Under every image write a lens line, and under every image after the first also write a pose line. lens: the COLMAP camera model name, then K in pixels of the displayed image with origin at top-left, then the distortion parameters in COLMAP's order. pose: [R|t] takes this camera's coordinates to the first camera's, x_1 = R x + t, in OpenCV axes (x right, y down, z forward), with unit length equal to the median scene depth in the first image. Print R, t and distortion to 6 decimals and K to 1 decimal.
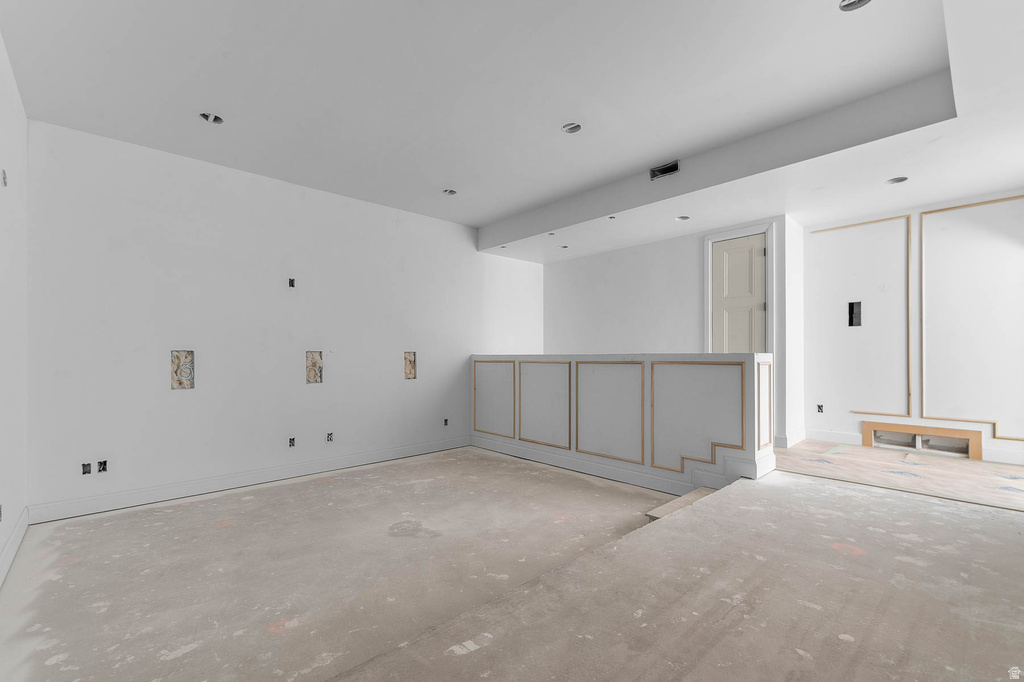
lens RADIAL K [[443.0, 0, 516.2], [0, 443.0, 344.5], [0, 0, 1]] dist [-0.002162, 0.000126]
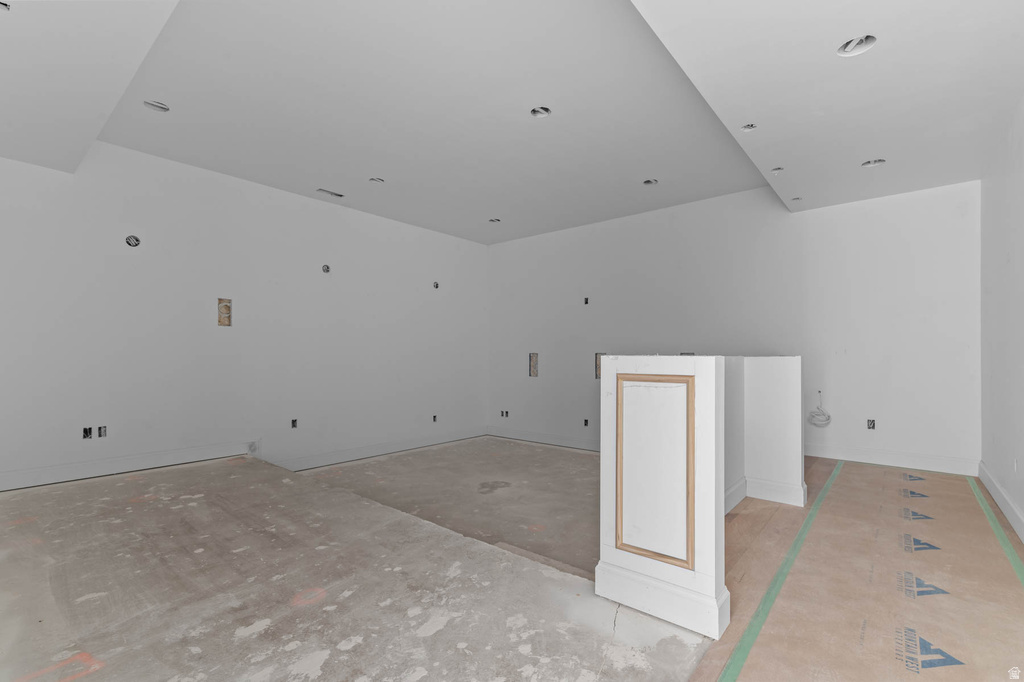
lens RADIAL K [[456.8, 0, 516.4], [0, 456.8, 349.1], [0, 0, 1]] dist [0.001255, 0.000209]
pose [[0.123566, -0.010490, -0.992281, 1.353786], [0.022845, 0.999709, -0.007724, 0.014083], [0.992073, -0.021714, 0.123770, 1.057961]]
